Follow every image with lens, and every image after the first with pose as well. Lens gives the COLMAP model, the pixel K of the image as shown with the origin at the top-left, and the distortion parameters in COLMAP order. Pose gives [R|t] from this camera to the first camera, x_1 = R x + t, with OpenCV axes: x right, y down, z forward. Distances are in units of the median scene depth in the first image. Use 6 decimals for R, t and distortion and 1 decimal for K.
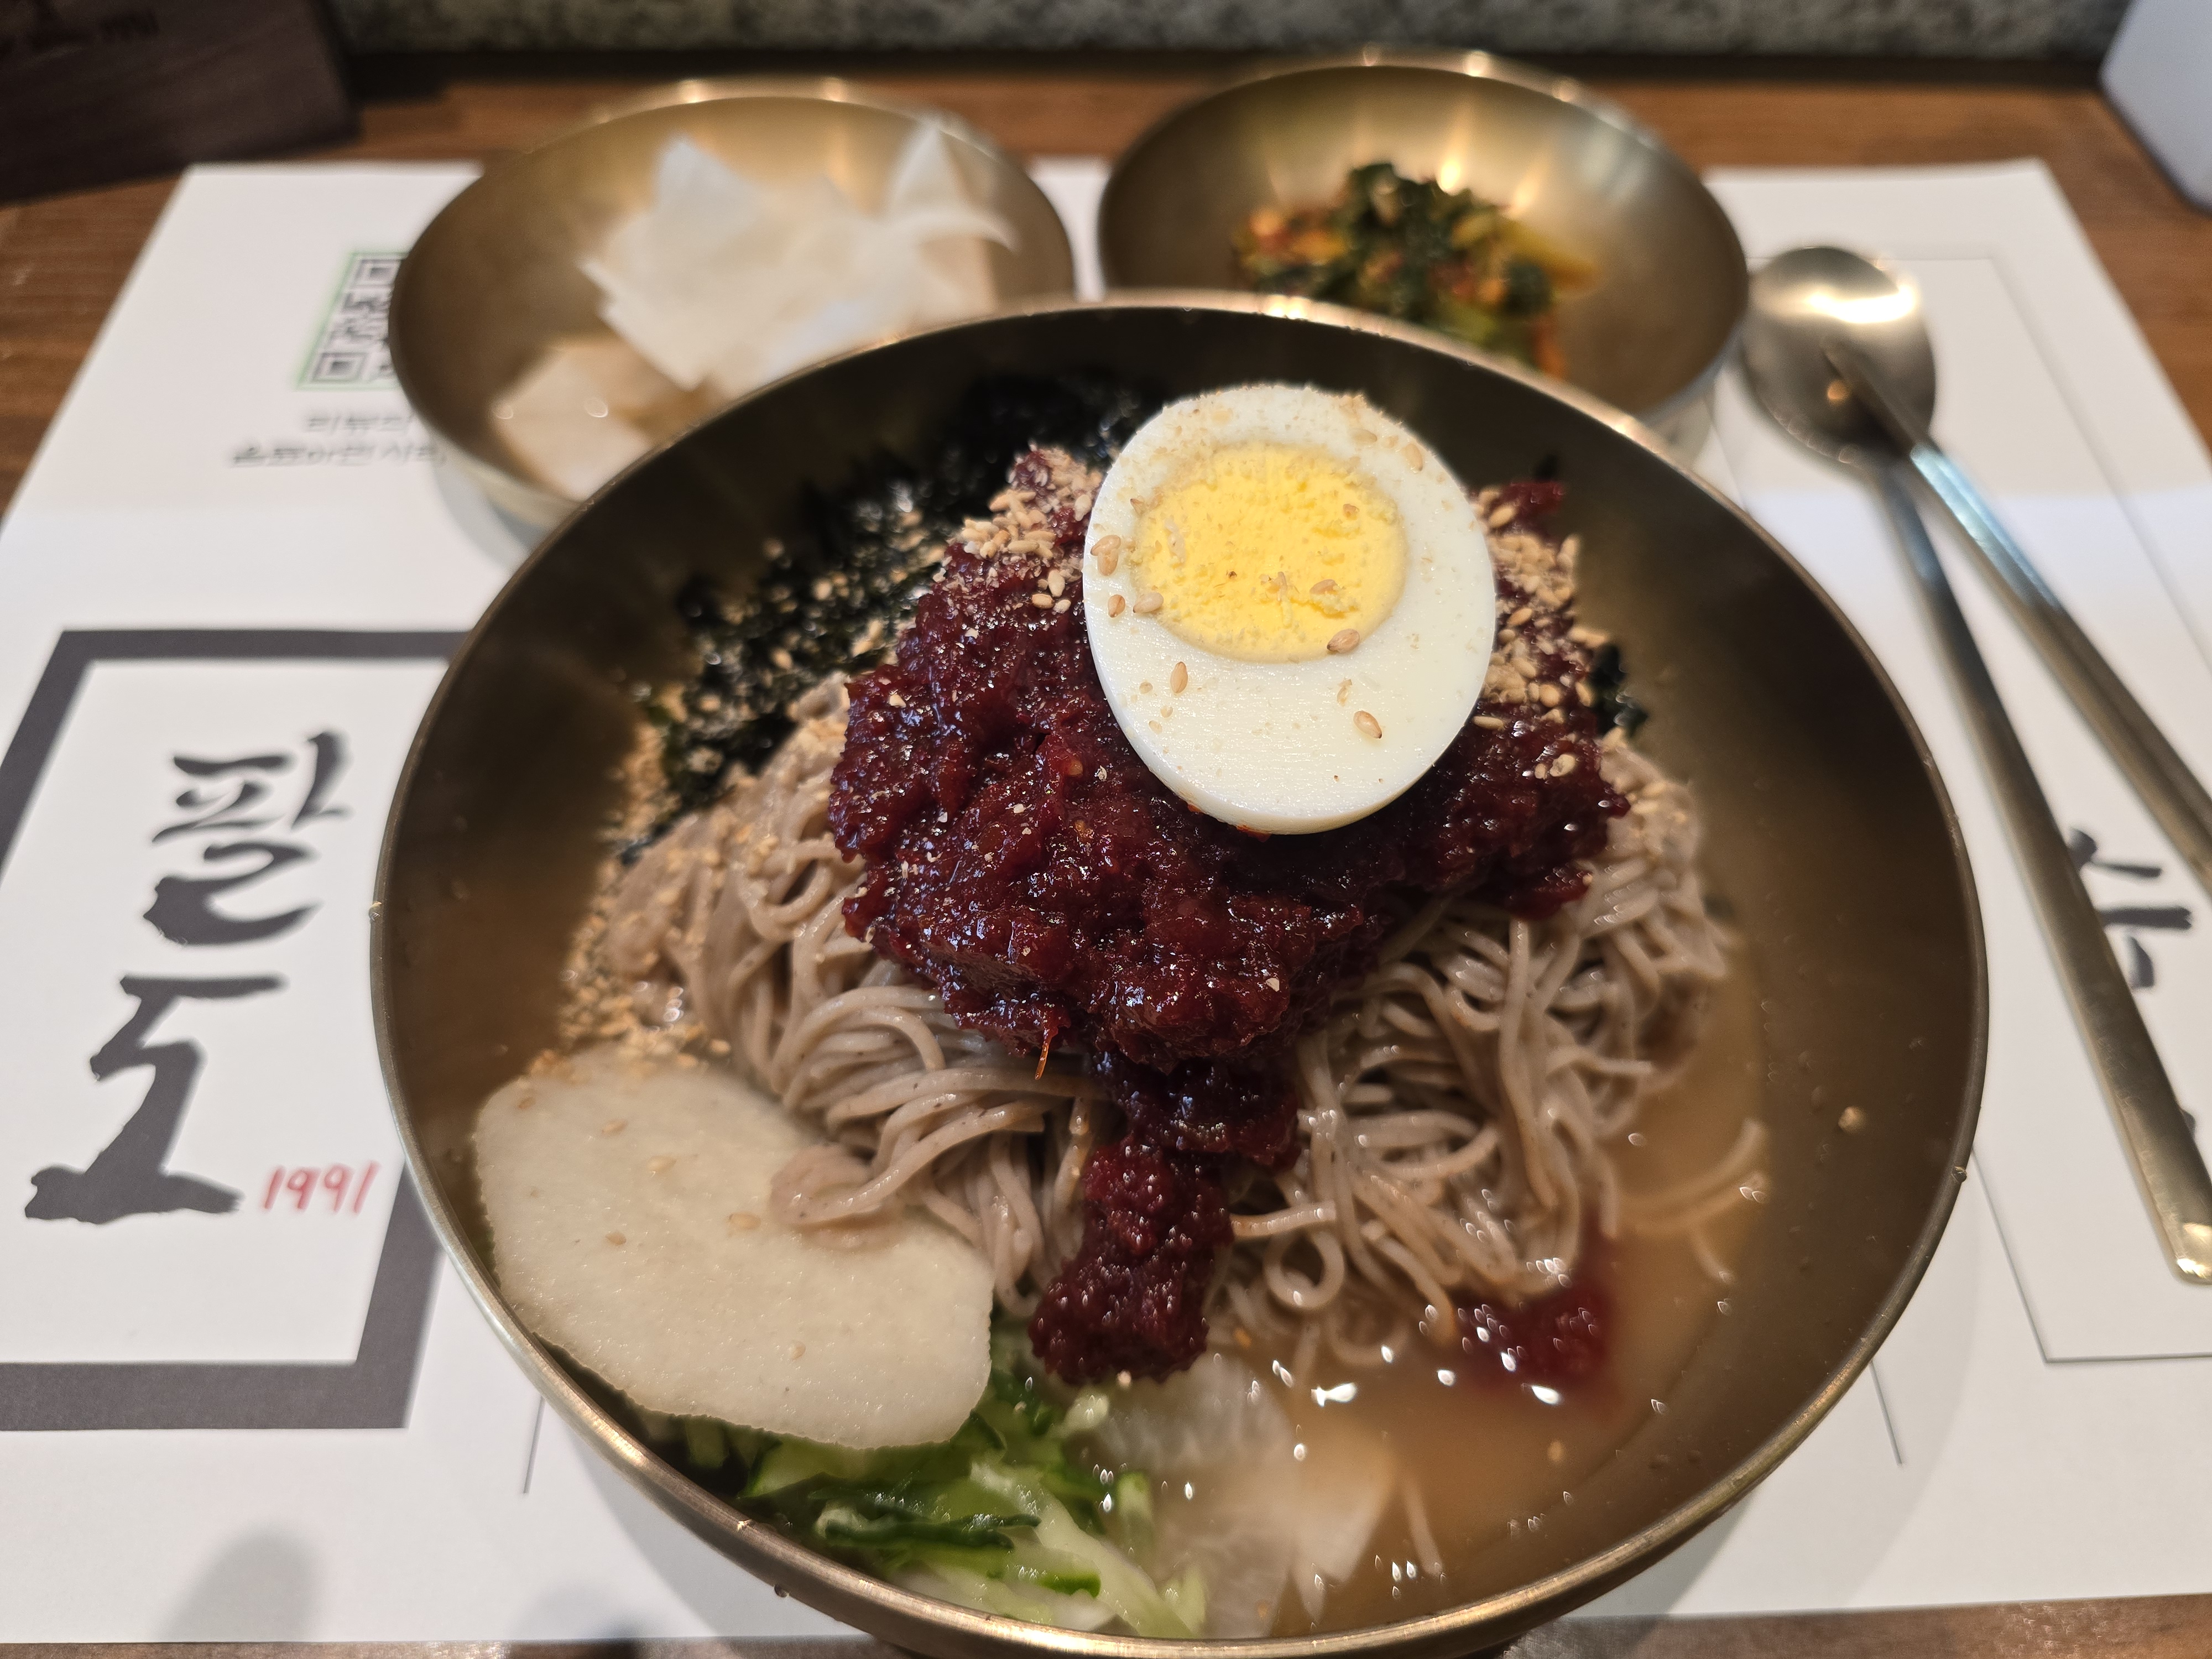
lens RADIAL K [[1506.7, 0, 1100.7], [0, 1506.7, 836.3], [0, 0, 1]] dist [-0.011123, -0.007914]
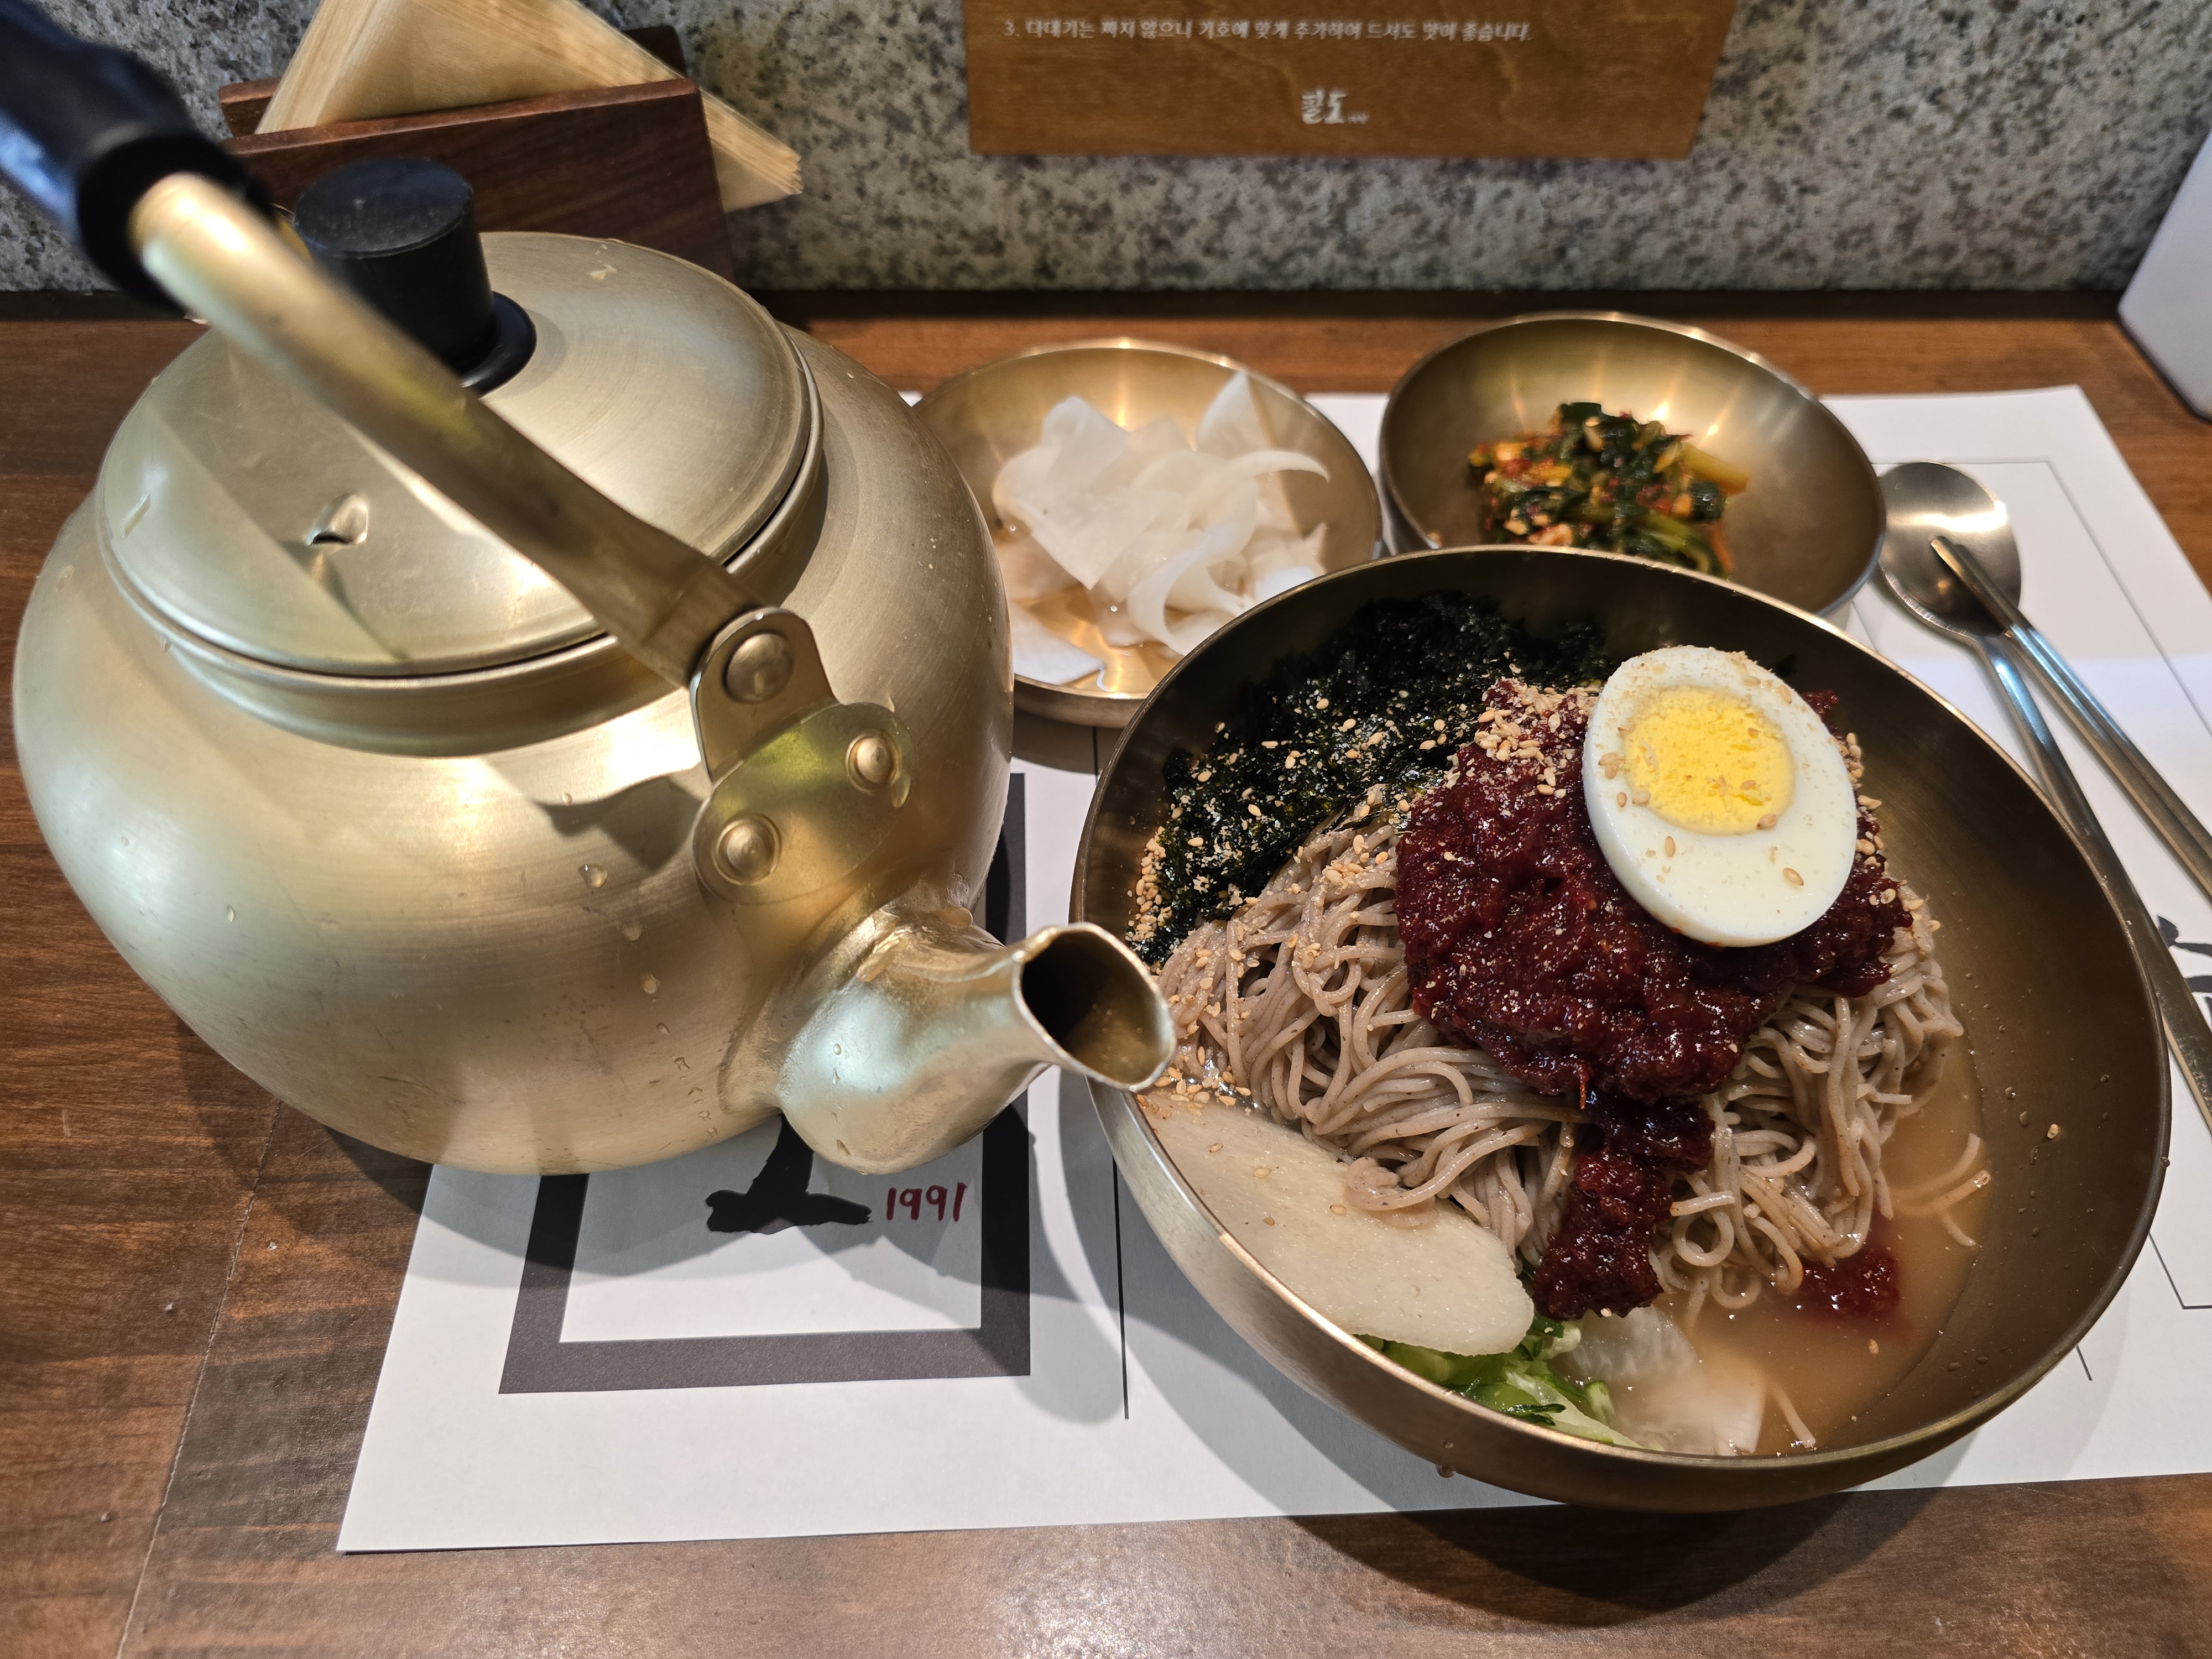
lens RADIAL K [[1474.7, 0, 1106.0], [0, 1474.7, 829.5], [0, 0, 1]] dist [-0.001579, -0.002231]
pose [[0.999569, -0.008309, 0.028164, -0.483693], [0.009597, 0.998900, -0.045902, -0.049069], [-0.027752, 0.046152, 0.998549, -0.432317]]
